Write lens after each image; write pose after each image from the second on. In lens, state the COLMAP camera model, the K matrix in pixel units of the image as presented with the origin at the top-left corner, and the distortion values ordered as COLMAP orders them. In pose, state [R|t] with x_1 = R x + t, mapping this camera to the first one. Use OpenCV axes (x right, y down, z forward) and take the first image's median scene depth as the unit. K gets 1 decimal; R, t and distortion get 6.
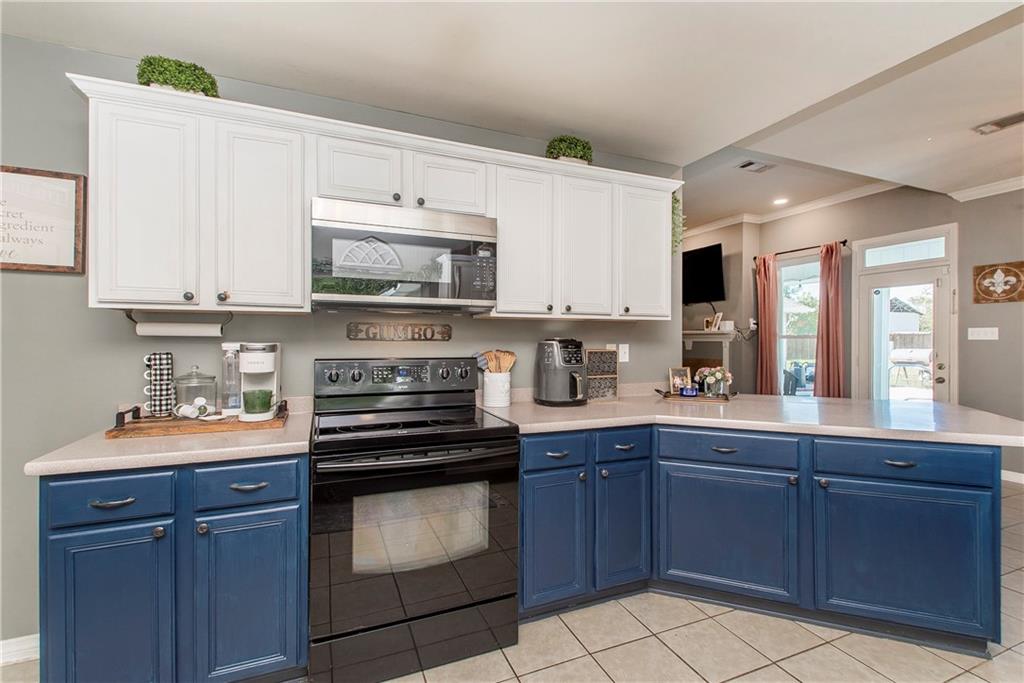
lens RADIAL K [[455.8, 0, 519.7], [0, 455.8, 335.4], [0, 0, 1]] dist [0.001010, 0.000798]
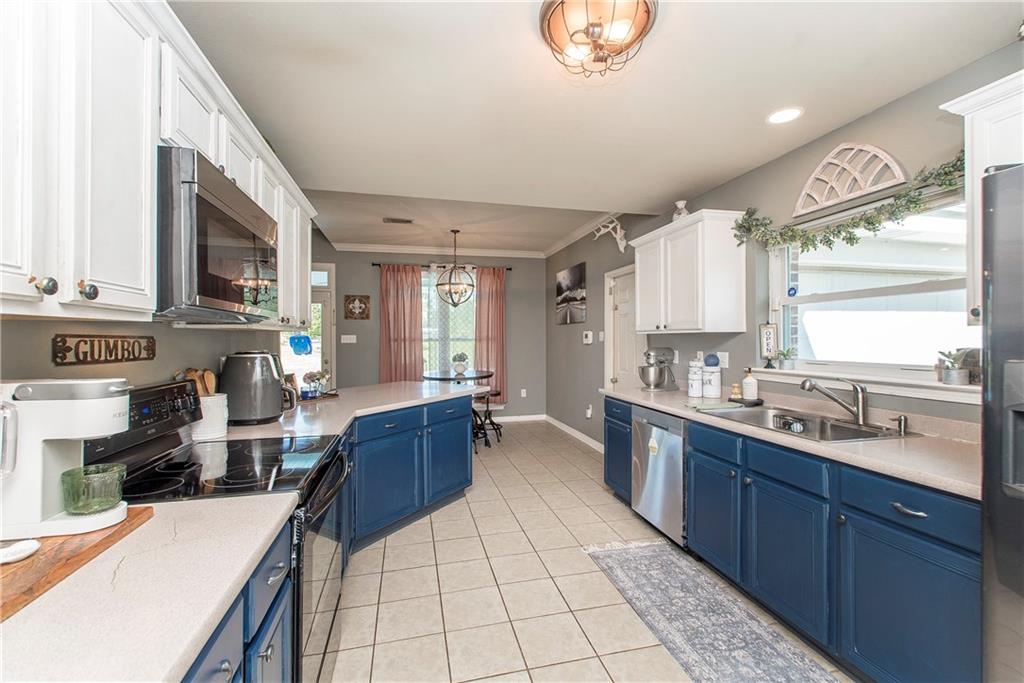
lens RADIAL K [[455.8, 0, 521.1], [0, 455.8, 339.8], [0, 0, 1]] dist [0.001010, 0.000798]
pose [[0.161182, -0.007920, 0.986893, -0.778531], [-0.000253, 0.999967, 0.008066, -0.024998], [-0.986925, -0.001550, 0.161175, 0.314418]]
